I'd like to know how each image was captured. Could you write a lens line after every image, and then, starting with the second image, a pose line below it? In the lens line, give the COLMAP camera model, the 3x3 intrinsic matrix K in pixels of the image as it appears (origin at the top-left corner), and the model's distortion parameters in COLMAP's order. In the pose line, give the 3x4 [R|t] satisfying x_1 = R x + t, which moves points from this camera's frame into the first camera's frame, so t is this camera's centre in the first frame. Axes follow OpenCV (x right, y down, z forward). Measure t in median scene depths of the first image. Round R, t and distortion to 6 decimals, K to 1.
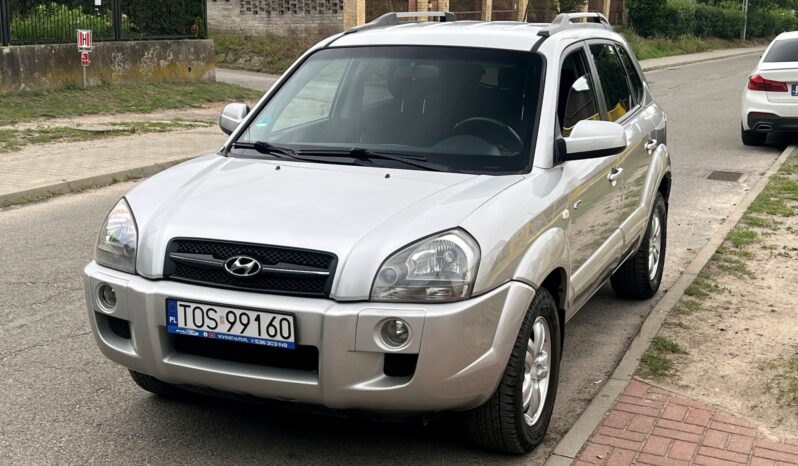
lens RADIAL K [[1108.7, 0, 394.9], [0, 1108.7, 232.6], [0, 0, 1]] dist [0.246622, -0.775066]
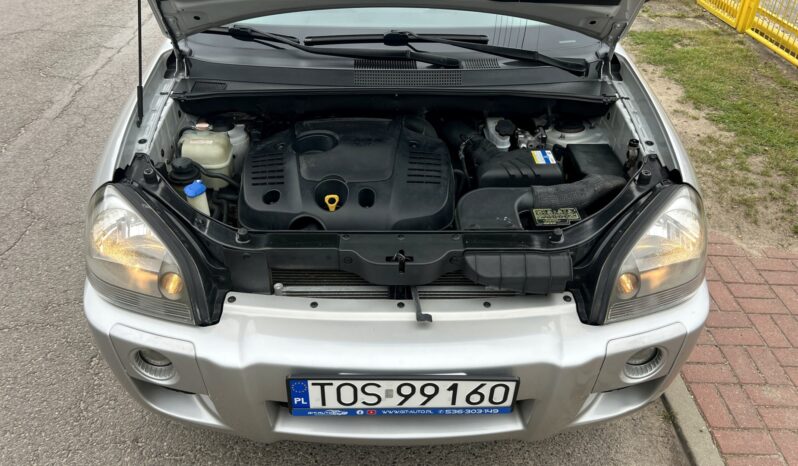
lens RADIAL K [[619.4, 0, 398.0], [0, 619.4, 237.0], [0, 0, 1]] dist [0.094966, -0.116280]
pose [[0.912902, -0.232058, 0.335797, -0.248215], [0.074053, 0.903177, 0.422832, -0.155276], [-0.401406, -0.361137, 0.841697, 0.719257]]
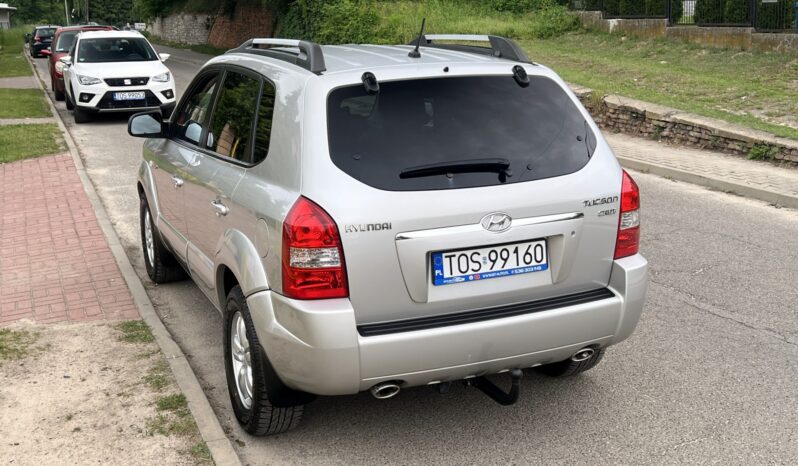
lens RADIAL K [[888.0, 0, 399.0], [0, 888.0, 233.0], [0, 0, 1]] dist [0.152058, -0.353782]
pose [[-0.690226, 0.170526, -0.703214, 0.959650], [-0.135641, 0.924115, 0.357229, -0.497412], [0.710767, 0.341954, -0.614718, 2.420069]]
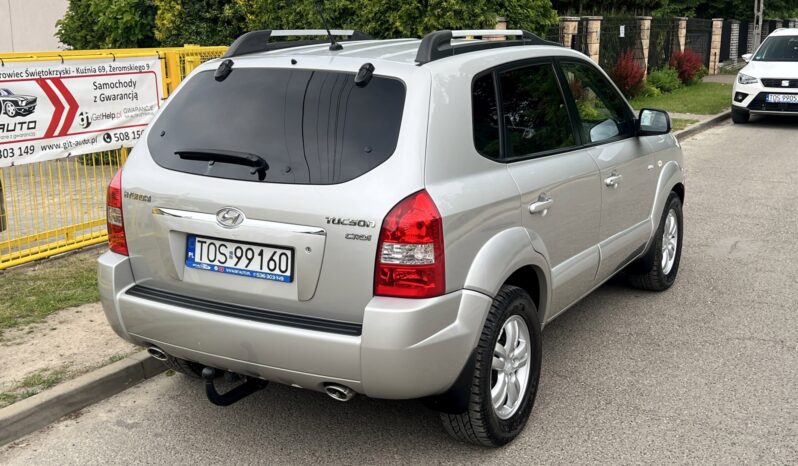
lens RADIAL K [[923.6, 0, 399.0], [0, 923.6, 233.0], [0, 0, 1]] dist [0.169038, -0.443970]
pose [[-0.992587, -0.032345, 0.117151, 0.002199], [0.018536, 0.912368, 0.408951, -0.555132], [-0.120112, 0.408091, -0.905006, 2.741317]]
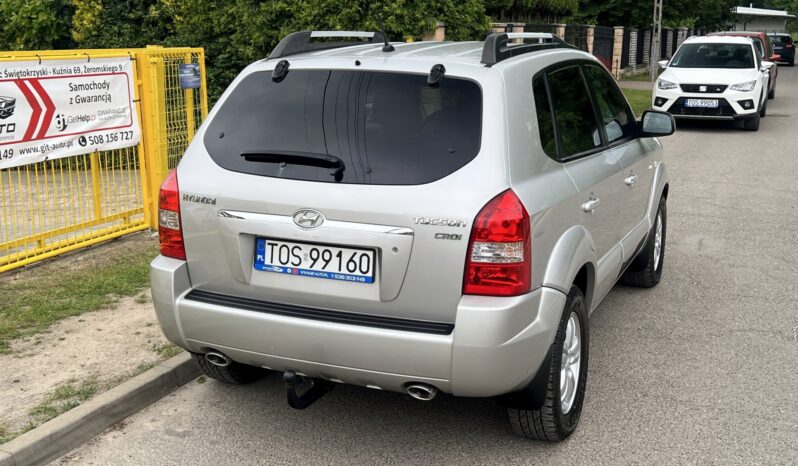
lens RADIAL K [[923.6, 0, 399.0], [0, 923.6, 233.0], [0, 0, 1]] dist [0.169038, -0.443970]
pose [[-0.999841, -0.017830, 0.000845, 0.181917], [-0.015963, 0.914290, 0.404745, -0.553796], [-0.007989, 0.404667, -0.914429, 2.760252]]
